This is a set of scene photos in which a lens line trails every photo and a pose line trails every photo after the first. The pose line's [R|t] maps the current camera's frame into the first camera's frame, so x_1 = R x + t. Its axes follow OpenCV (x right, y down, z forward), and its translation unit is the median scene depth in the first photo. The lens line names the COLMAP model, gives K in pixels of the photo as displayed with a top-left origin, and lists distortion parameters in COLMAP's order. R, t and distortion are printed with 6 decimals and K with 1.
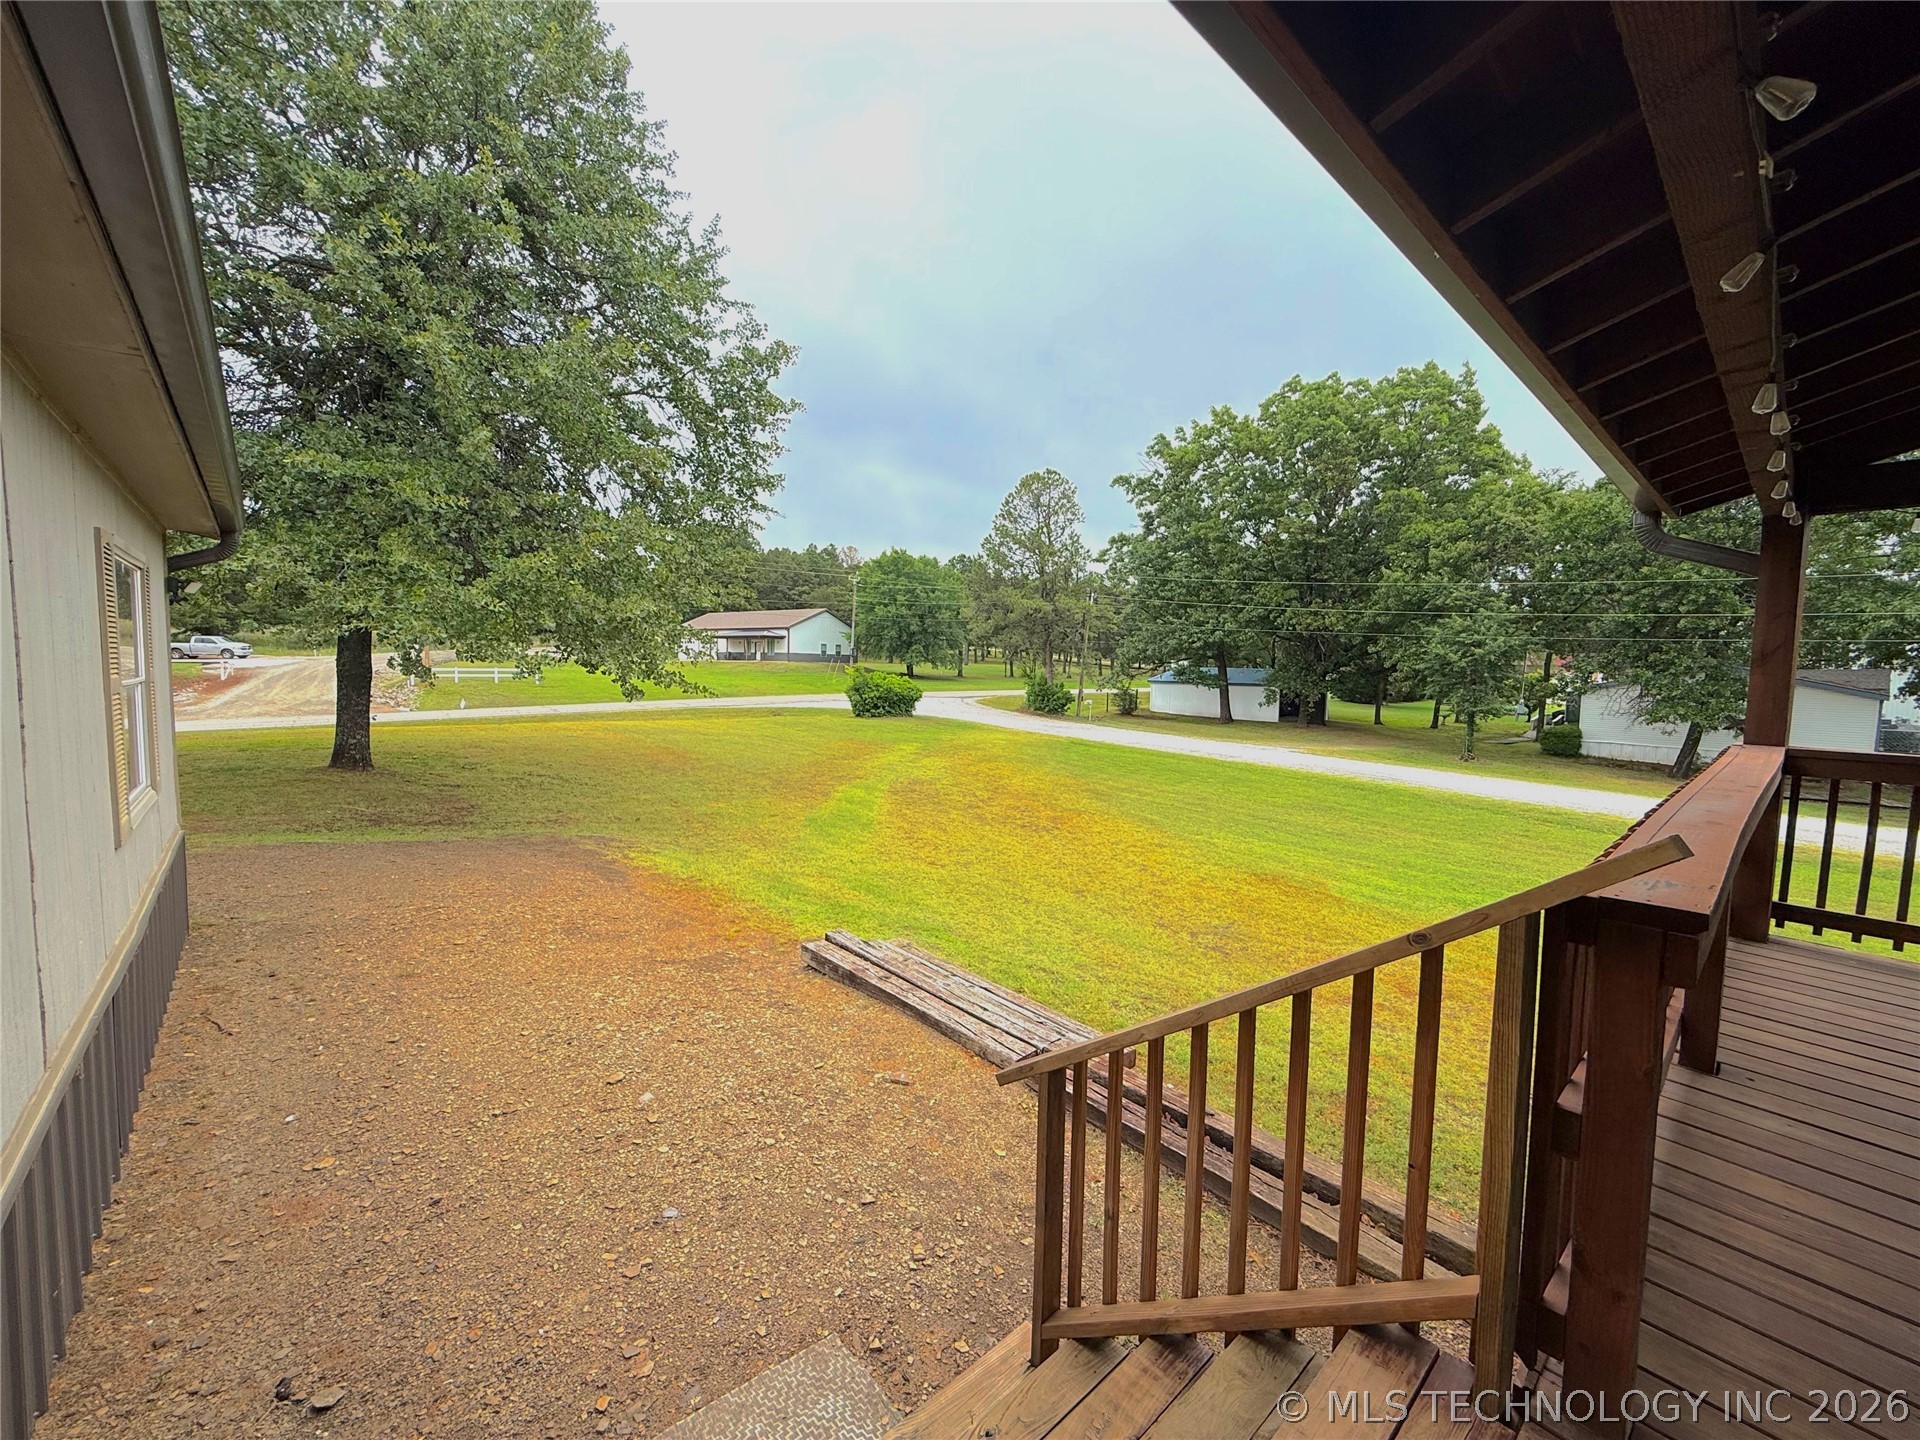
lens RADIAL K [[763.8, 0, 954.6], [0, 763.8, 719.7], [0, 0, 1]] dist [0.000014, 0.000134]
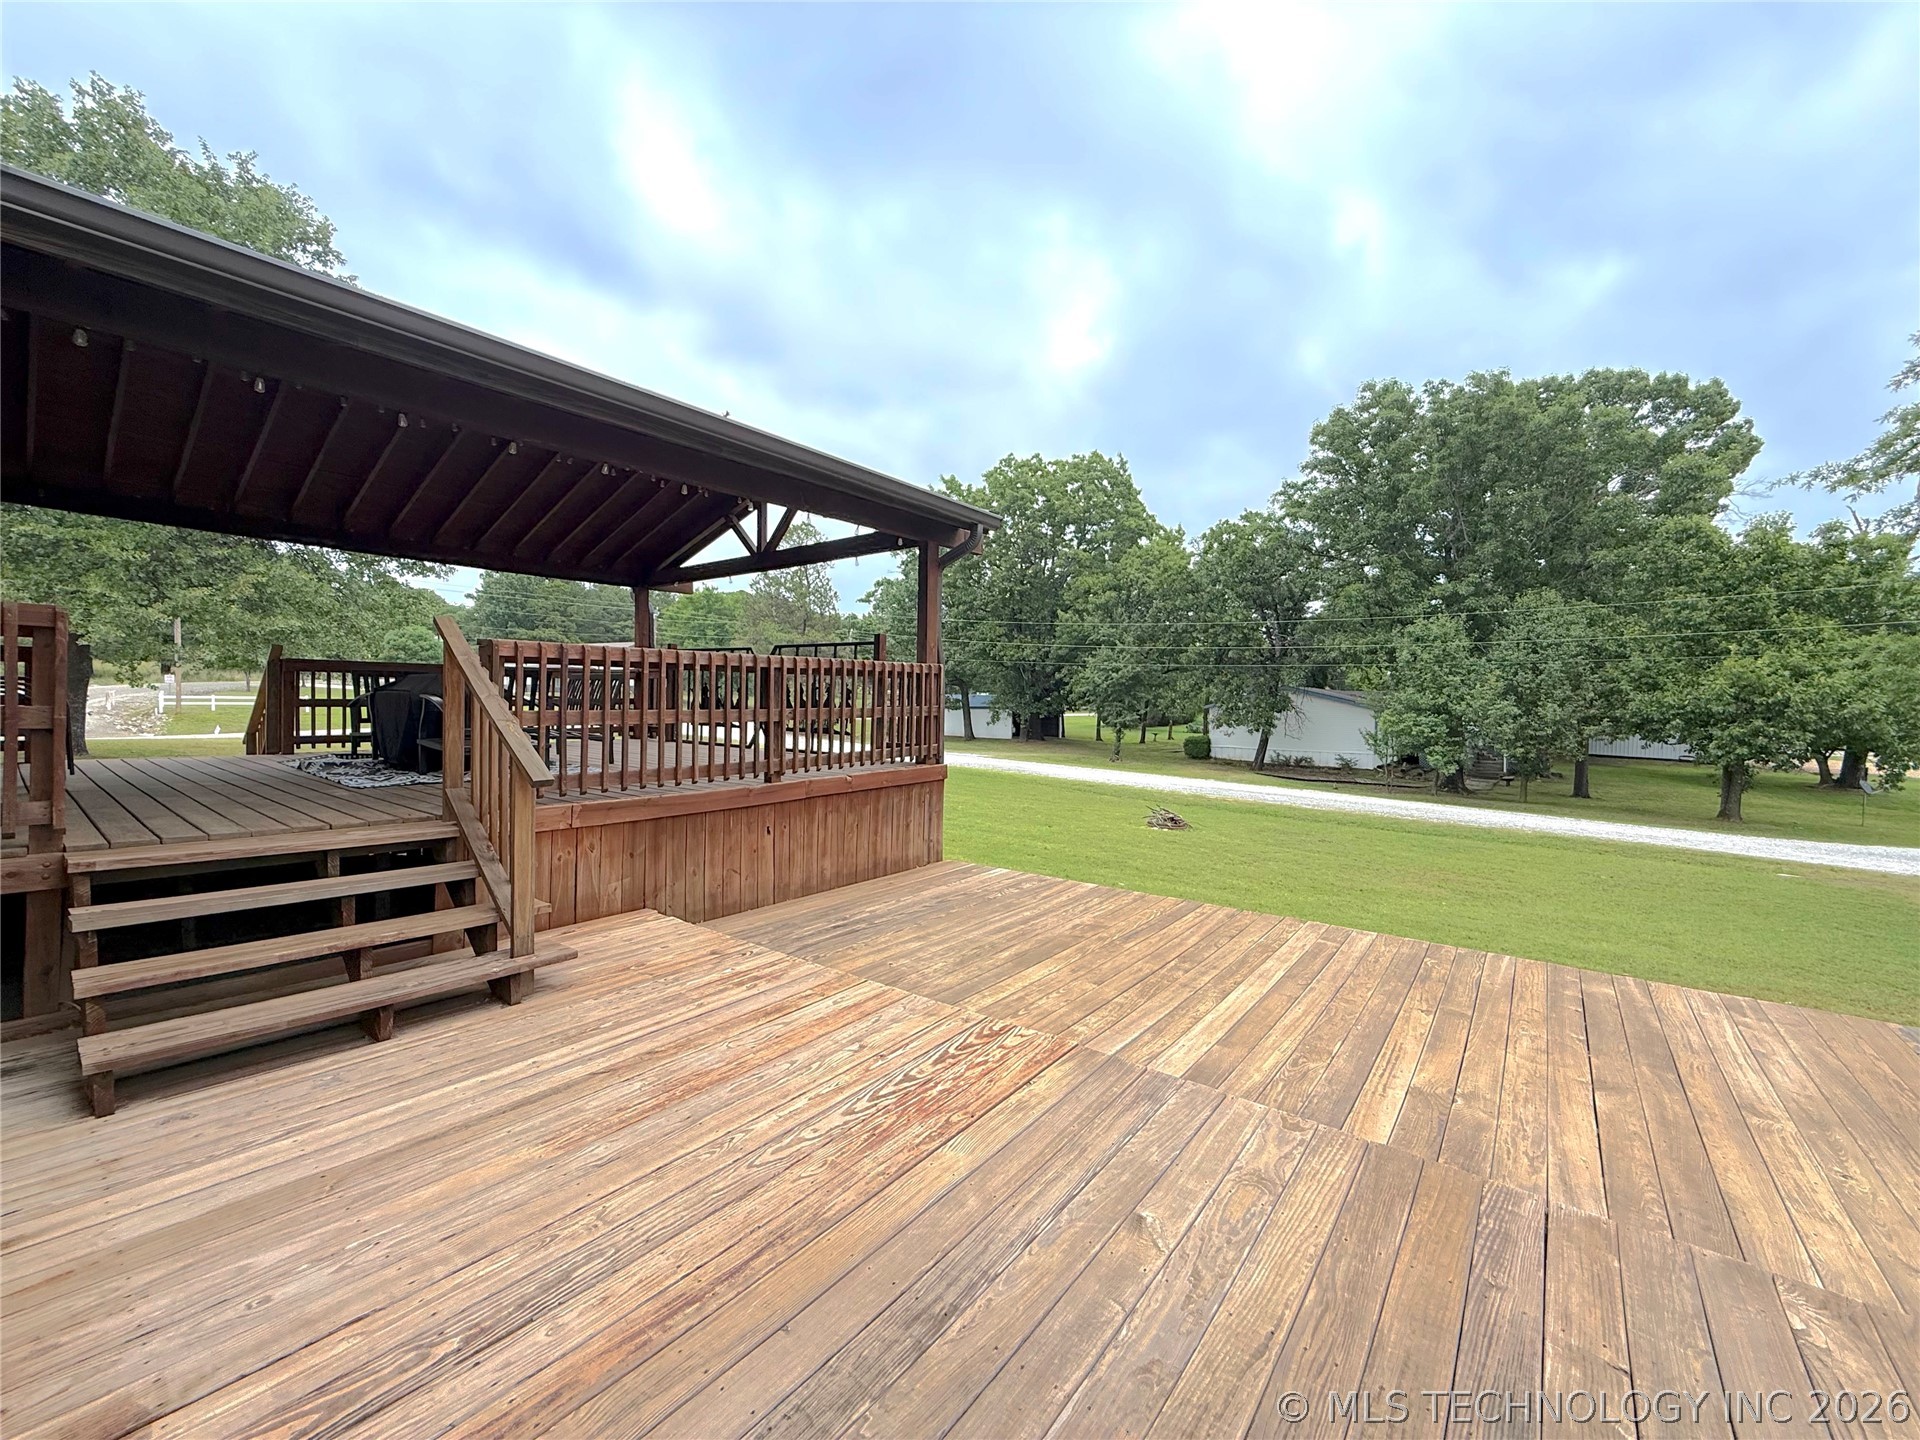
lens RADIAL K [[763.8, 0, 955.4], [0, 763.8, 720.7], [0, 0, 1]] dist [0.000014, 0.000134]
pose [[0.984795, -0.007943, 0.173541, 0.173444], [0.016312, 0.998769, -0.046854, 0.037921], [-0.172955, 0.048972, 0.983711, -0.197468]]
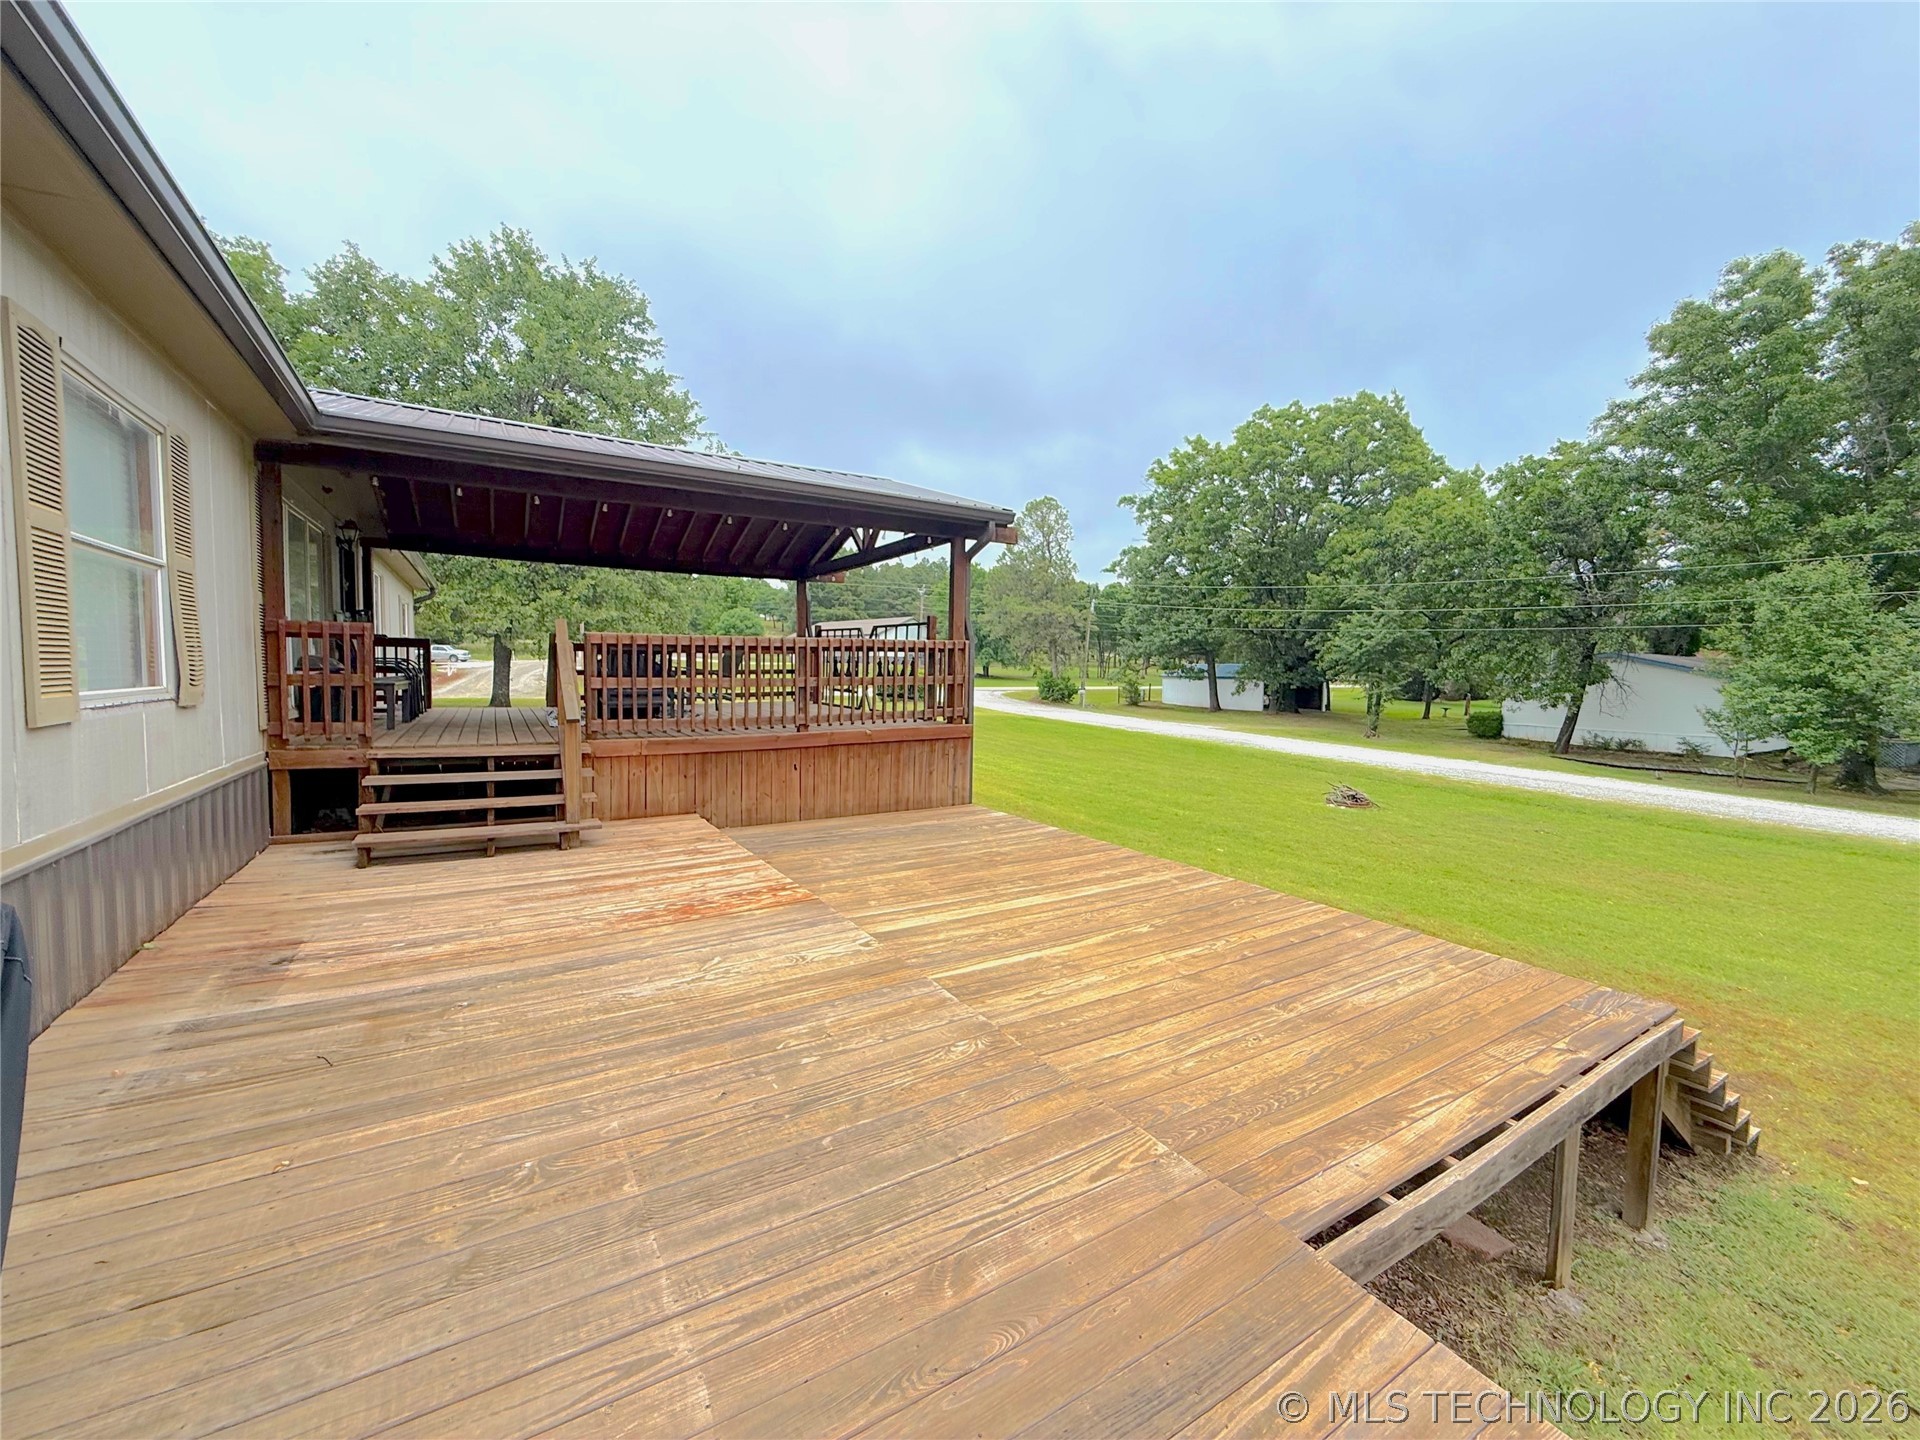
lens RADIAL K [[763.8, 0, 954.9], [0, 763.8, 720.5], [0, 0, 1]] dist [0.000014, 0.000134]
pose [[0.983005, 0.008536, -0.183382, 0.244427], [-0.010272, 0.999911, -0.008518, 0.040794], [0.183293, 0.010257, 0.983005, -0.235834]]
